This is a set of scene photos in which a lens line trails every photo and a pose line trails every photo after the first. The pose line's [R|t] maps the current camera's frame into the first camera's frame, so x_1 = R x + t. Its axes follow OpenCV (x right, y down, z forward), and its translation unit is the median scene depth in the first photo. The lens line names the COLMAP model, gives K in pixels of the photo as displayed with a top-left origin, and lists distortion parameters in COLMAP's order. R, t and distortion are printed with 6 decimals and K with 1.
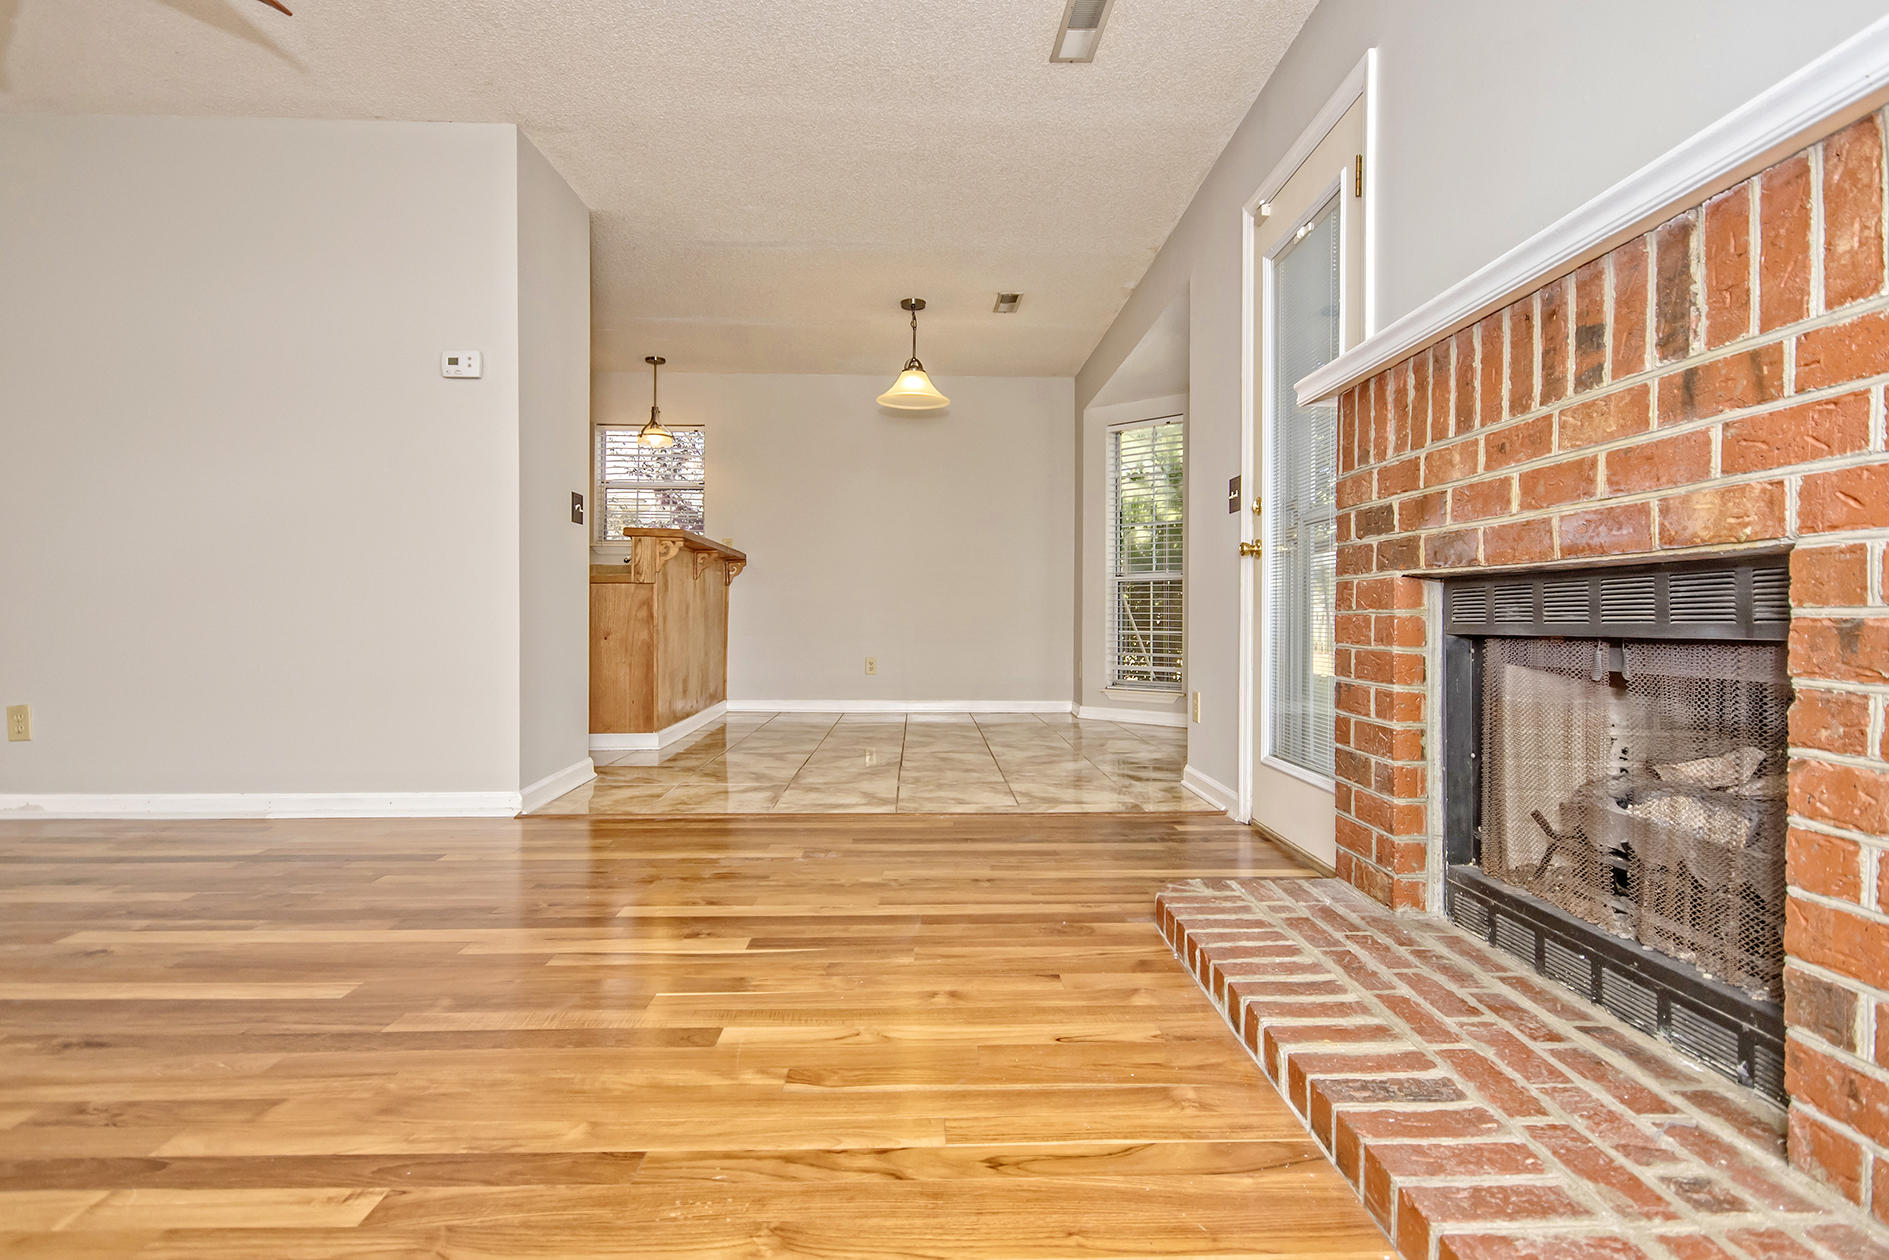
lens RADIAL K [[954.6, 0, 935.3], [0, 954.6, 622.5], [0, 0, 1]] dist [-0.002505, -0.000918]
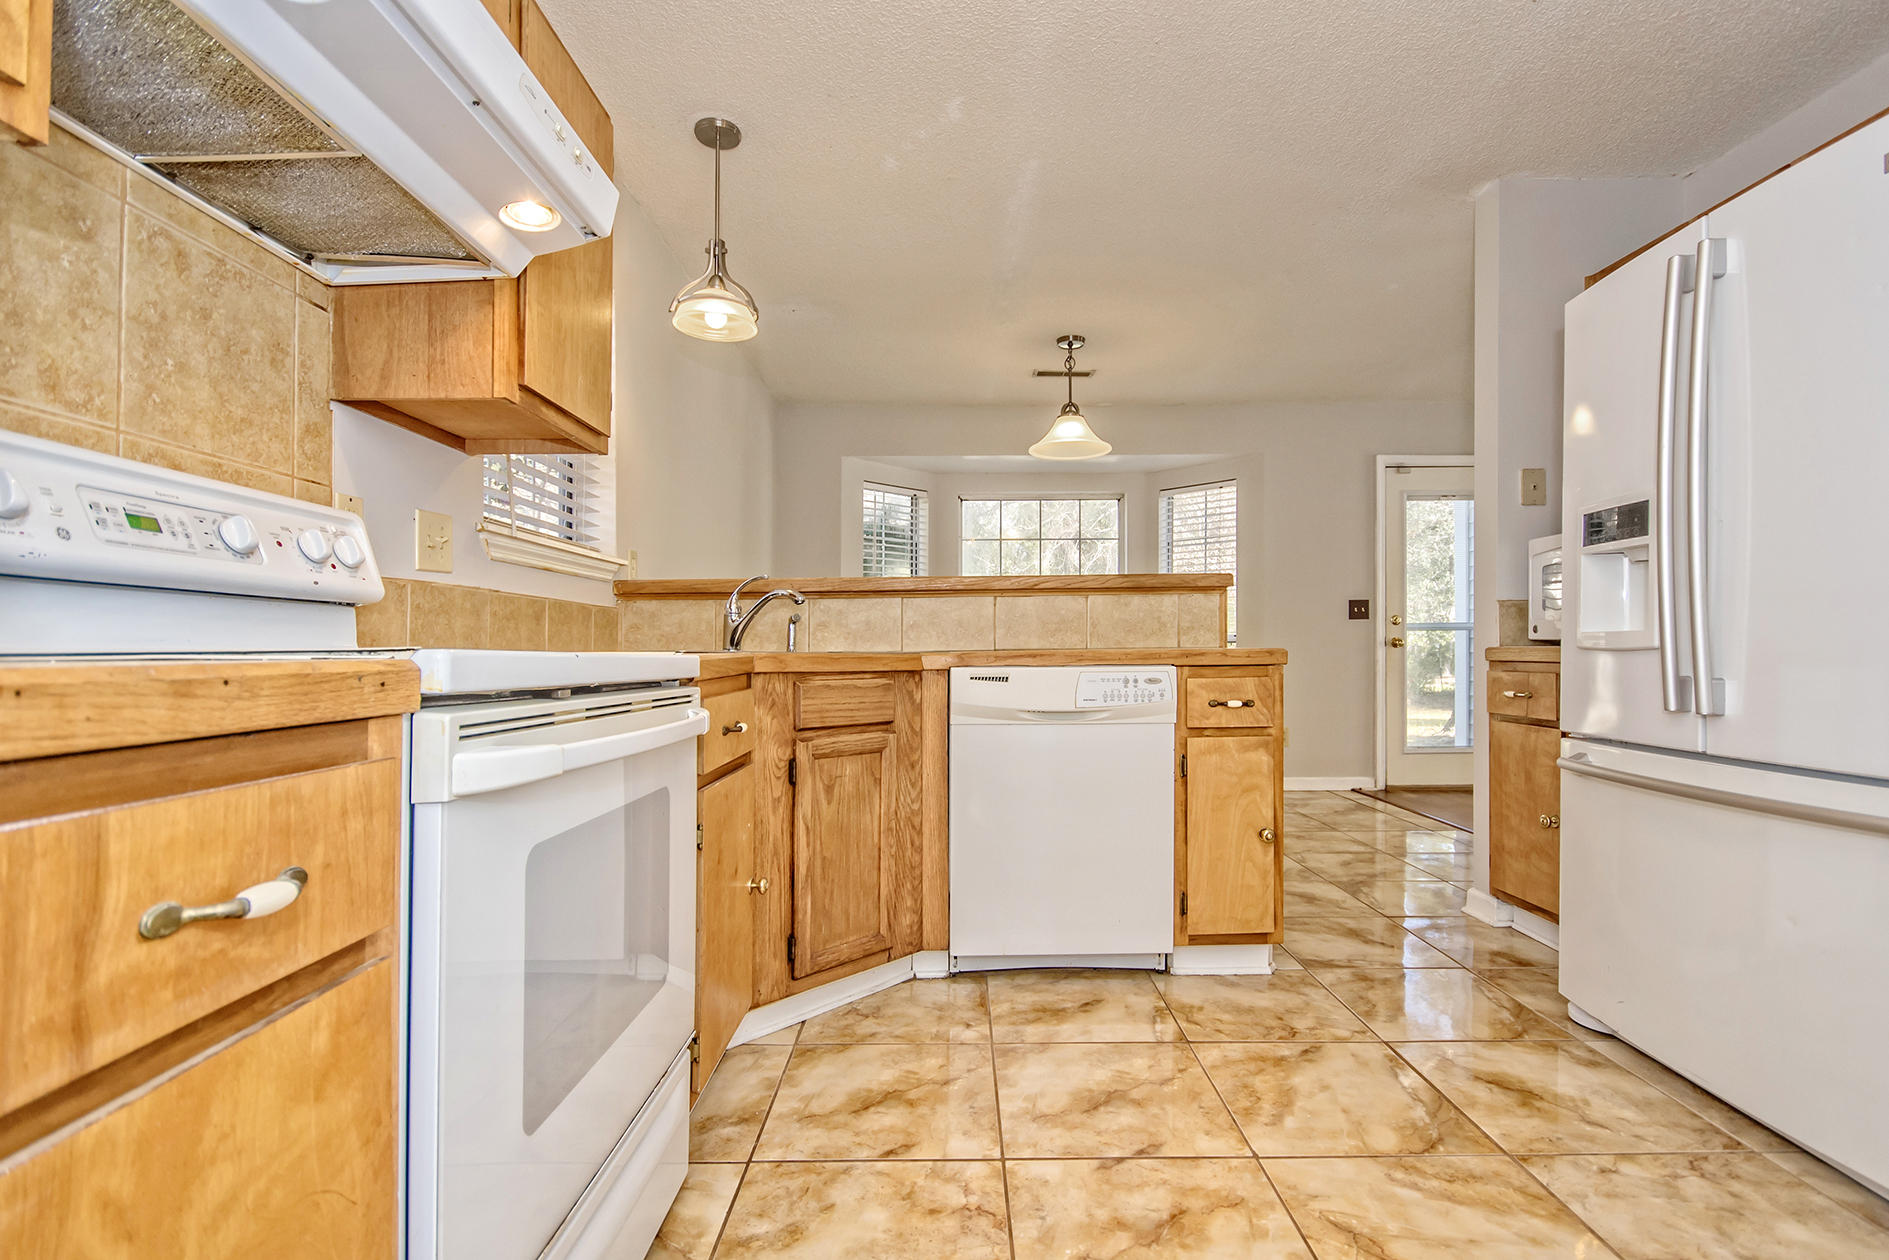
lens RADIAL K [[867.6, 0, 936.6], [0, 867.6, 630.8], [0, 0, 1]] dist [-0.000056, -0.006528]
pose [[0.052650, 0.020439, 0.998404, -2.159297], [0.011268, 0.999715, -0.021060, -0.114128], [-0.998549, 0.012359, 0.052405, 2.745984]]
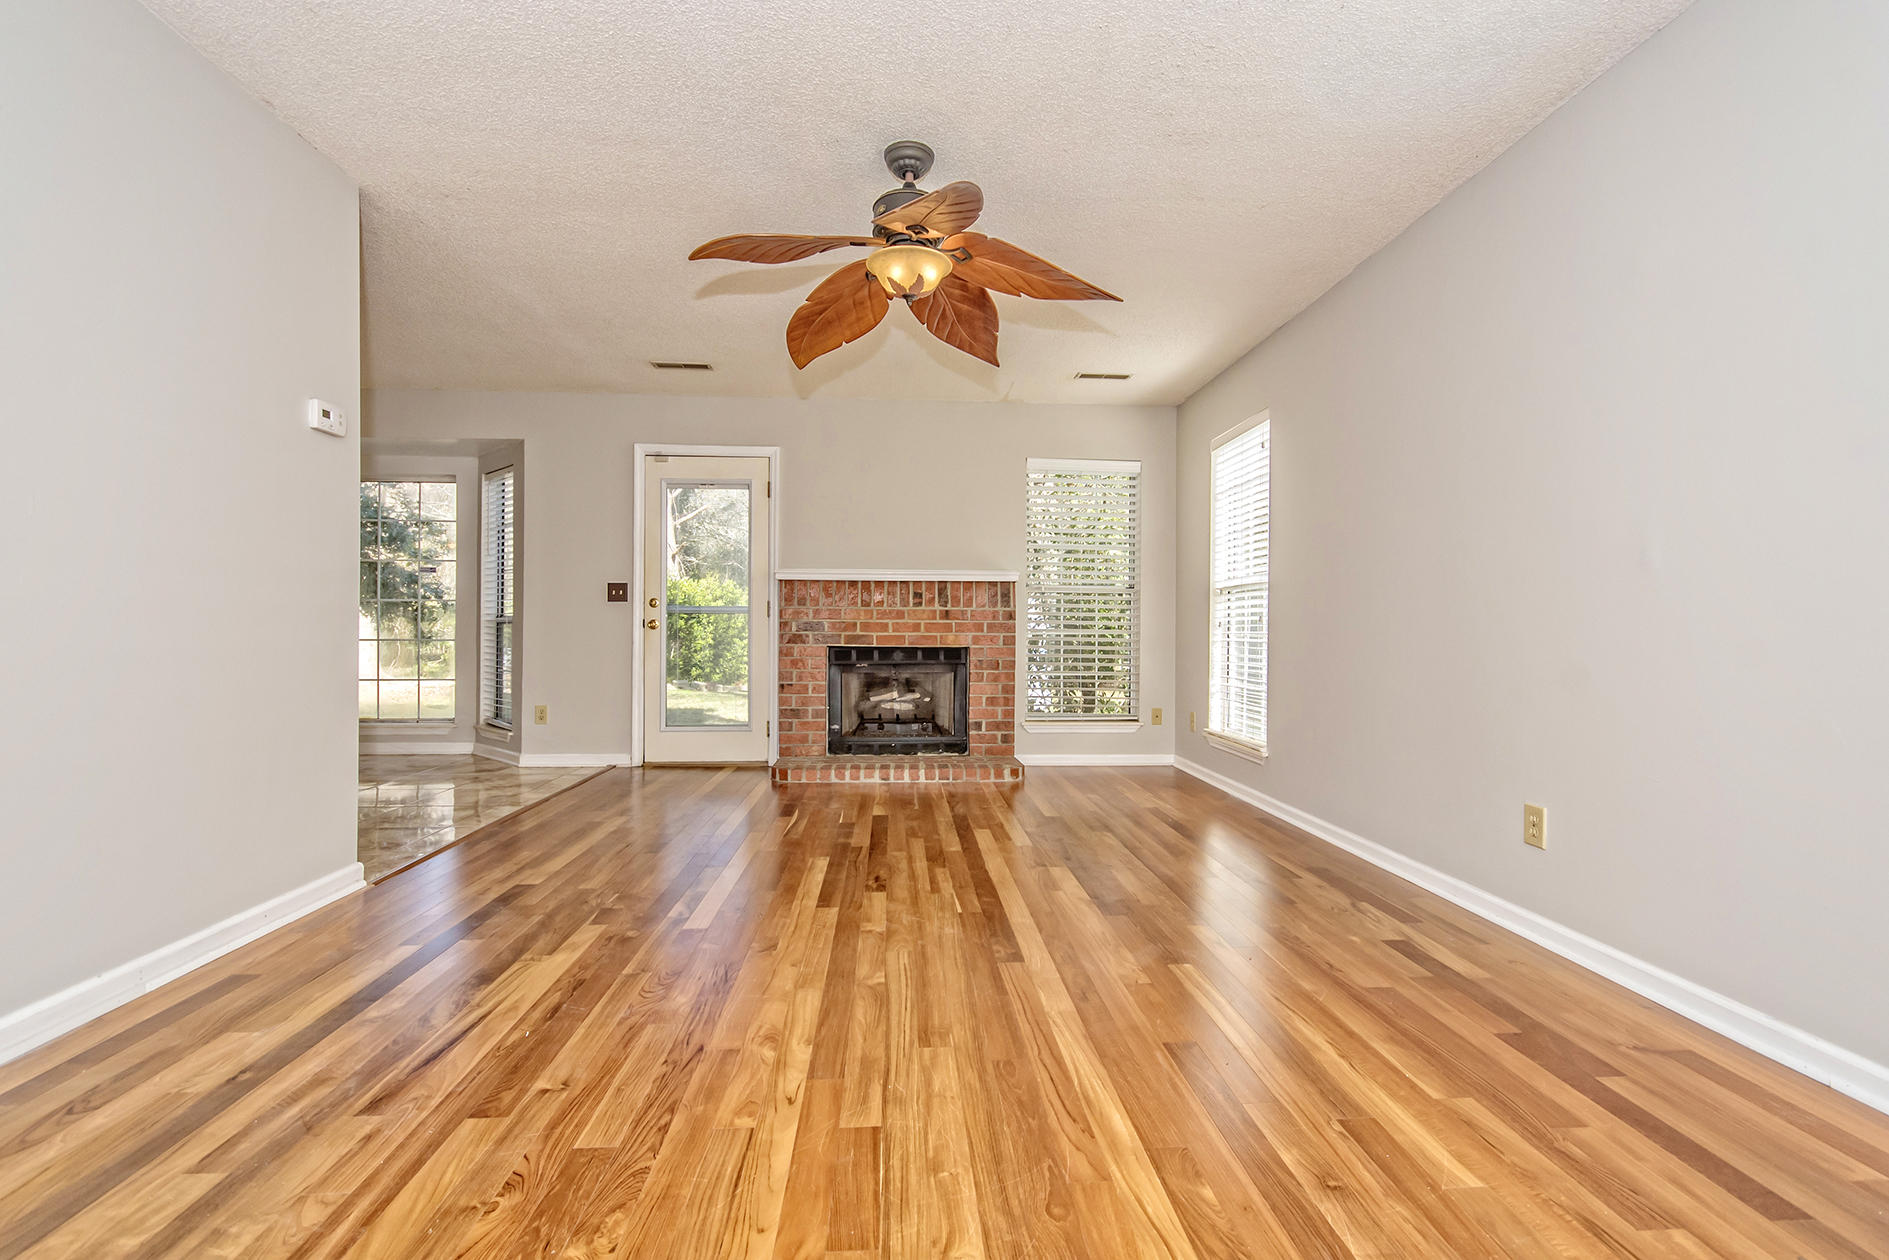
lens RADIAL K [[841.7, 0, 958.8], [0, 841.7, 628.9], [0, 0, 1]] dist [-0.000799, 0.000107]
pose [[-0.051959, 0.002029, 0.998647, -2.160328], [0.005300, 0.999984, -0.001756, -0.094353], [-0.998635, 0.005201, -0.051969, 0.695184]]
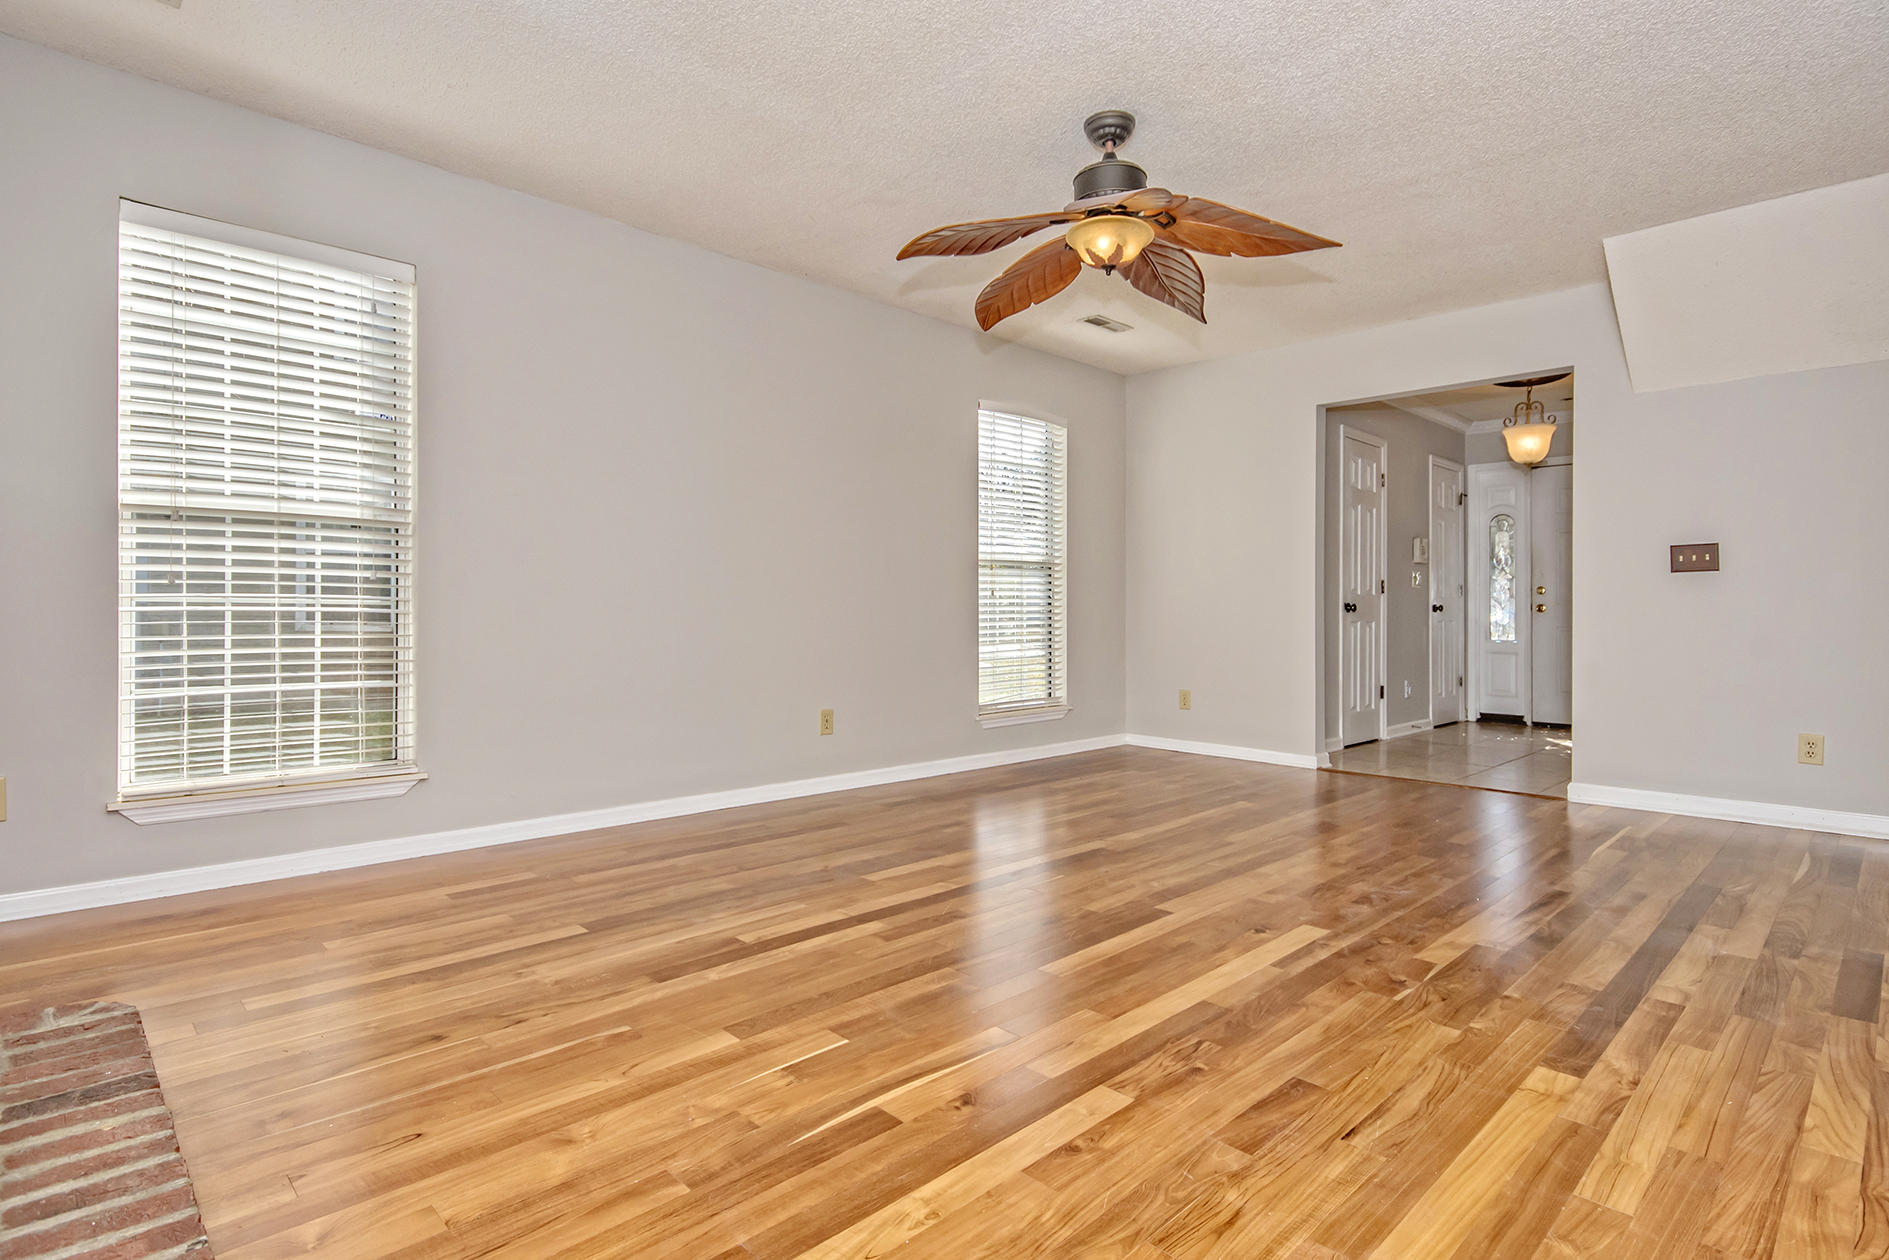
lens RADIAL K [[964.5, 0, 941.8], [0, 964.5, 623.5], [0, 0, 1]] dist [0.003349, 0.001009]
pose [[-0.727804, 0.002173, -0.685782, 0.321185], [-0.017572, 0.999608, 0.021816, -0.089169], [0.685560, 0.027929, -0.727480, 1.597345]]
